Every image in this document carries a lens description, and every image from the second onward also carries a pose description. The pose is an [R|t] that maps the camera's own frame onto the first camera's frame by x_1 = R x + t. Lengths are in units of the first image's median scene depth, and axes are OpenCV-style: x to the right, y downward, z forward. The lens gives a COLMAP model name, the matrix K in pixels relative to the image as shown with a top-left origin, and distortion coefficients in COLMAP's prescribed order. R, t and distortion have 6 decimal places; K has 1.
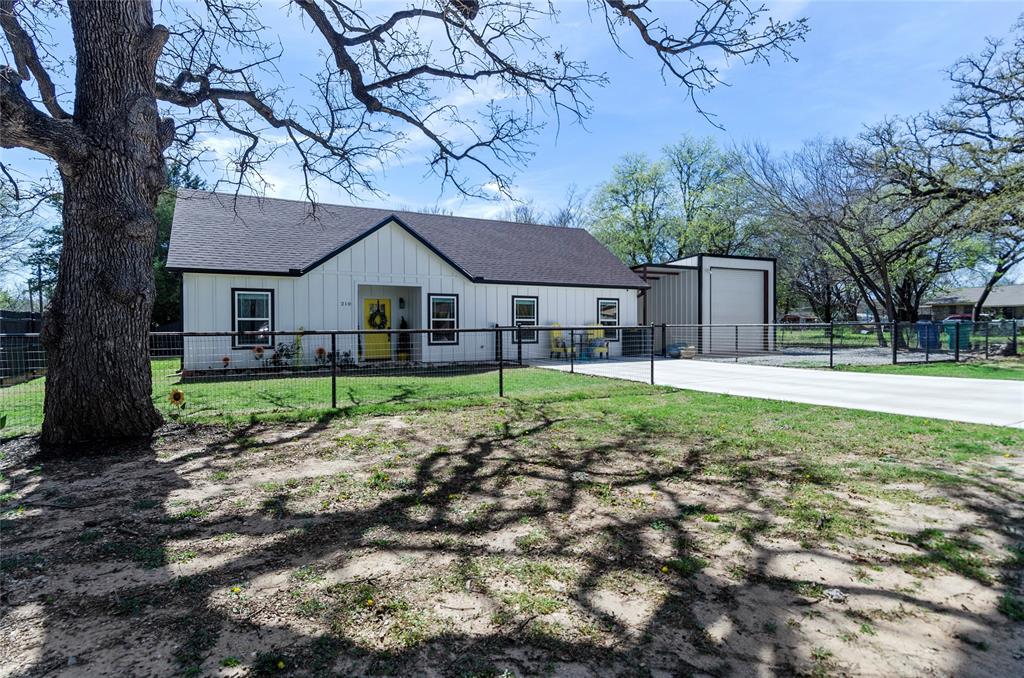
lens RADIAL K [[551.5, 0, 511.9], [0, 551.5, 329.5], [0, 0, 1]] dist [0.006608, -0.002642]
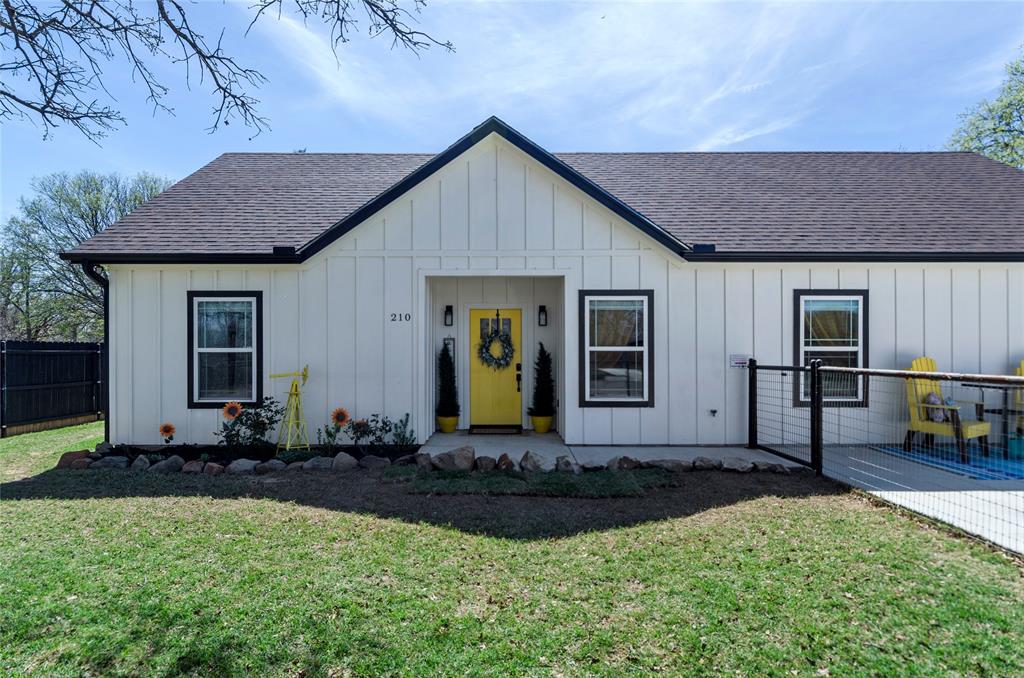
lens RADIAL K [[551.5, 0, 503.0], [0, 551.5, 350.1], [0, 0, 1]] dist [0.006608, -0.002642]
pose [[0.879610, -0.000359, -0.475696, 0.005632], [-0.002767, 0.999979, -0.005871, -0.013817], [0.475688, 0.006480, 0.879590, 0.559500]]
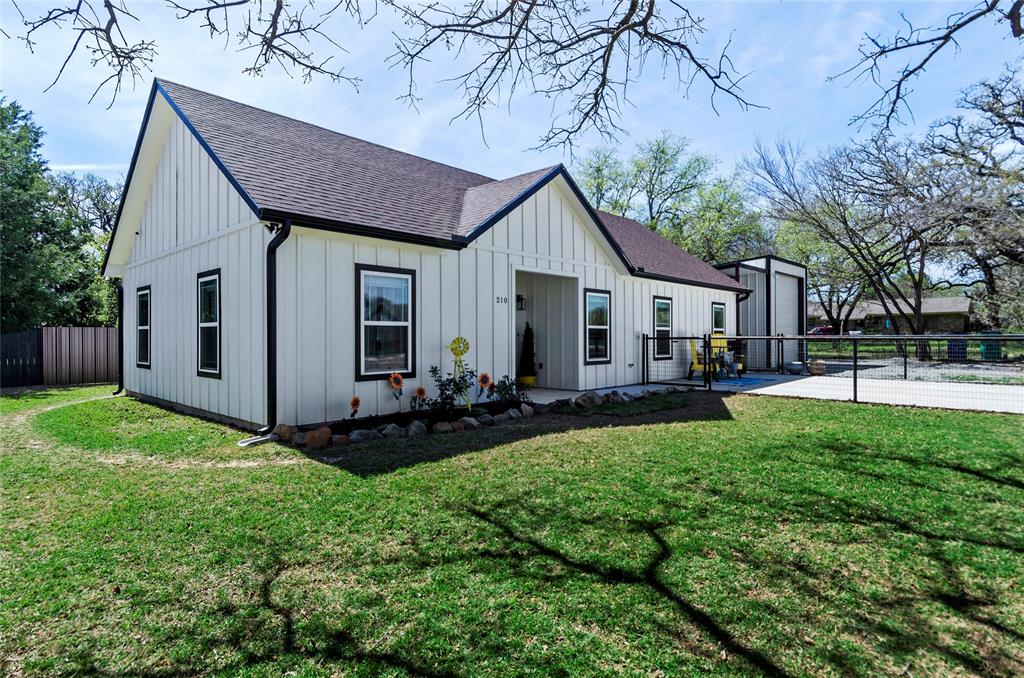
lens RADIAL K [[551.5, 0, 512.5], [0, 551.5, 334.1], [0, 0, 1]] dist [0.006608, -0.002642]
pose [[0.944595, 0.005777, 0.328188, -0.442645], [-0.005006, 0.999982, -0.003192, -0.006260], [-0.328201, 0.001373, 0.944607, 0.377576]]
